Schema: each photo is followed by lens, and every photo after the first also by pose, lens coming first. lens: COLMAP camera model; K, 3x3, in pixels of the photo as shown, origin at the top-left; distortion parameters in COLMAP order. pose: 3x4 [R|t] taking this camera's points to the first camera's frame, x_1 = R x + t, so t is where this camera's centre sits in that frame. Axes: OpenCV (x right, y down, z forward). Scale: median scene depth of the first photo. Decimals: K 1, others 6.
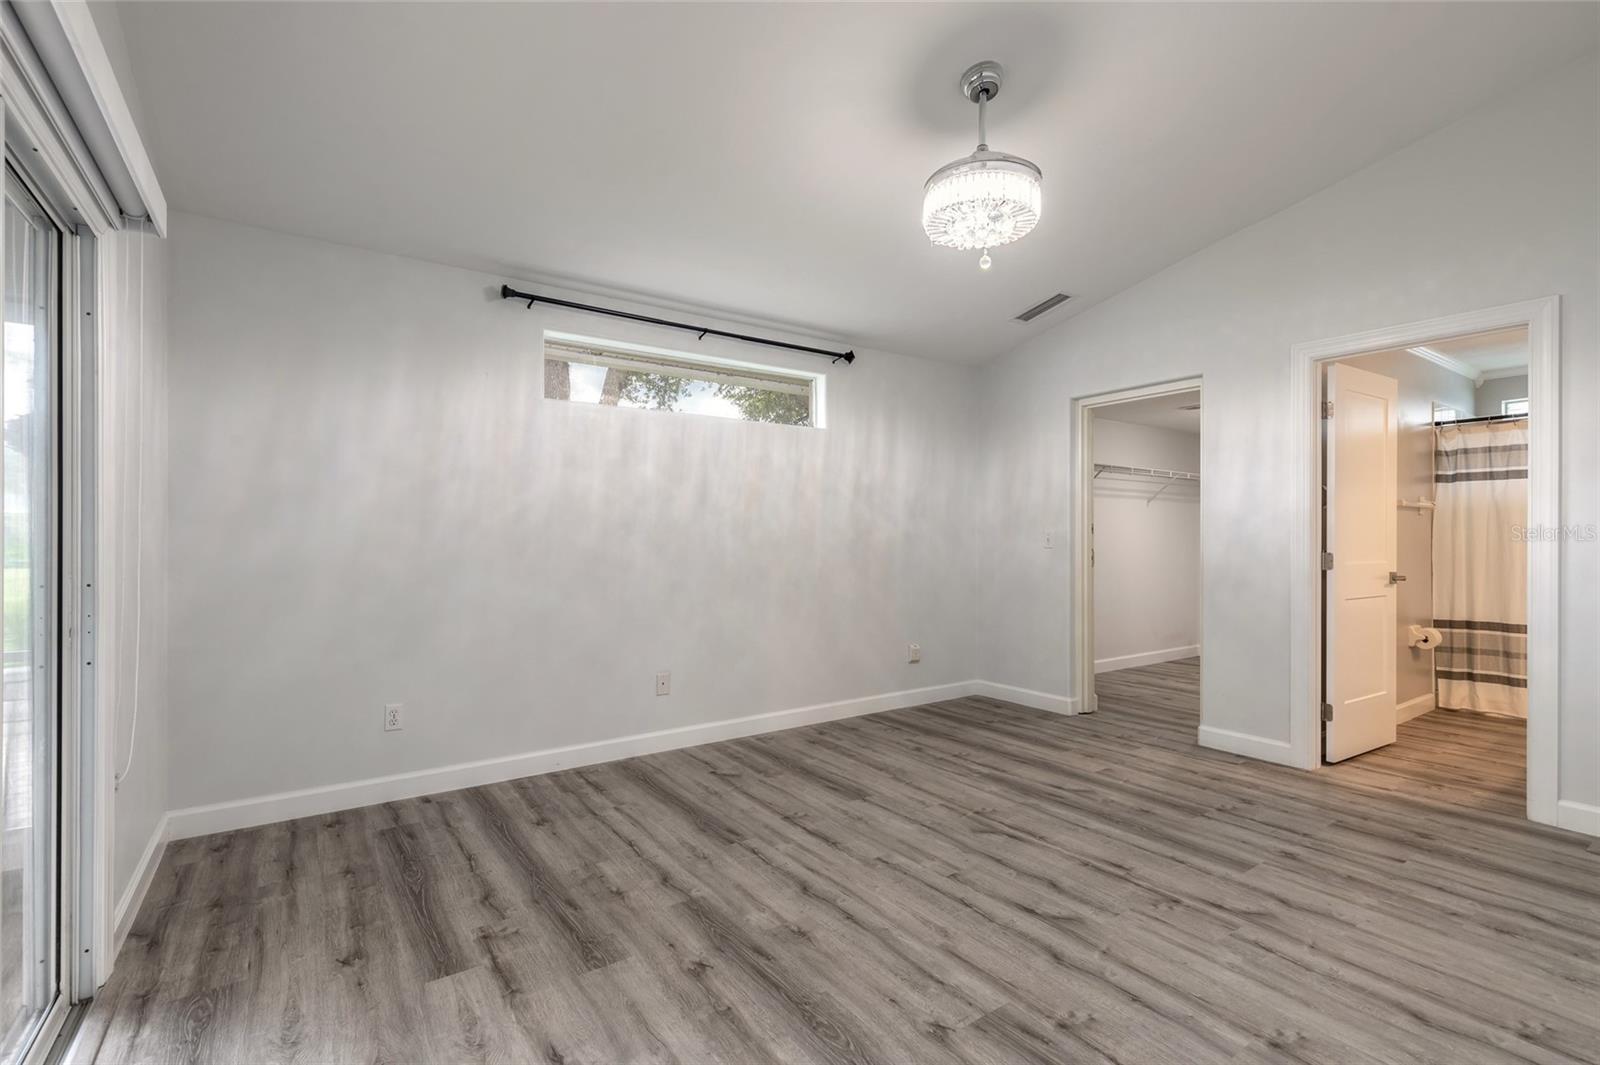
lens RADIAL K [[720.6, 0, 794.5], [0, 720.6, 536.8], [0, 0, 1]] dist [0.005438, -0.000313]
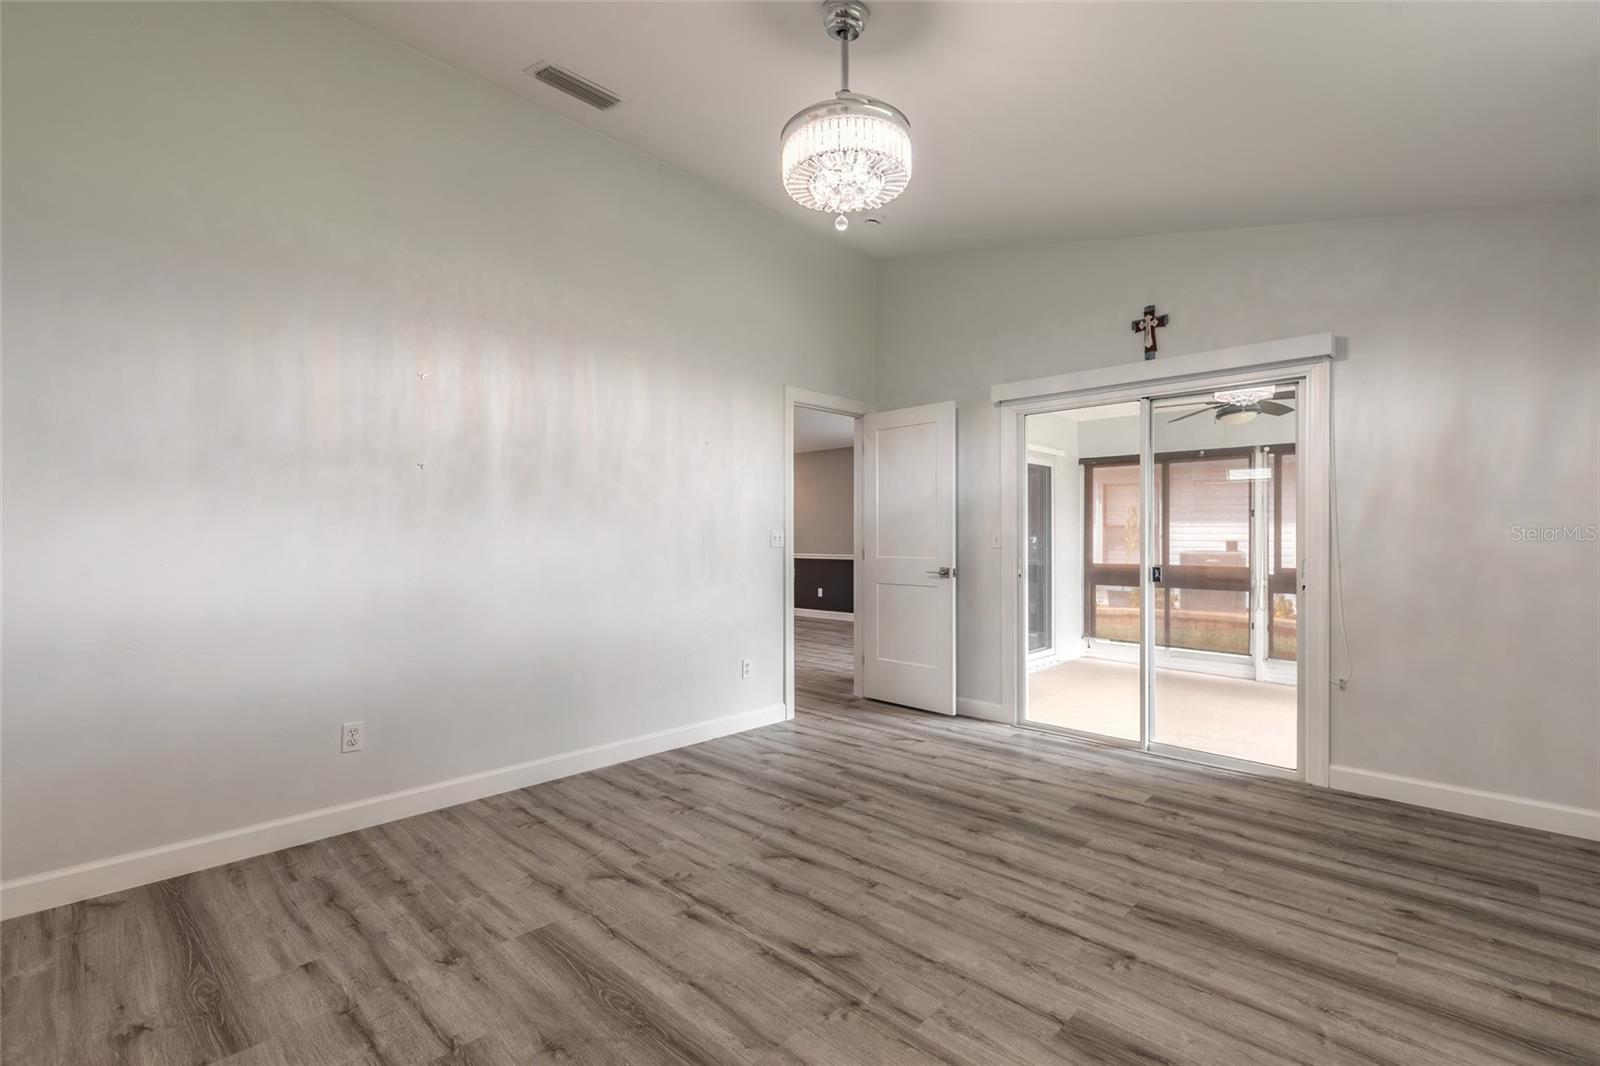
lens RADIAL K [[722.8, 0, 794.8], [0, 722.8, 538.7], [0, 0, 1]] dist [0.008902, -0.001602]
pose [[-0.980441, -0.001576, -0.196808, 0.501651], [-0.001352, 0.999998, -0.001274, 0.004578], [0.196810, -0.000983, -0.980441, 1.883199]]
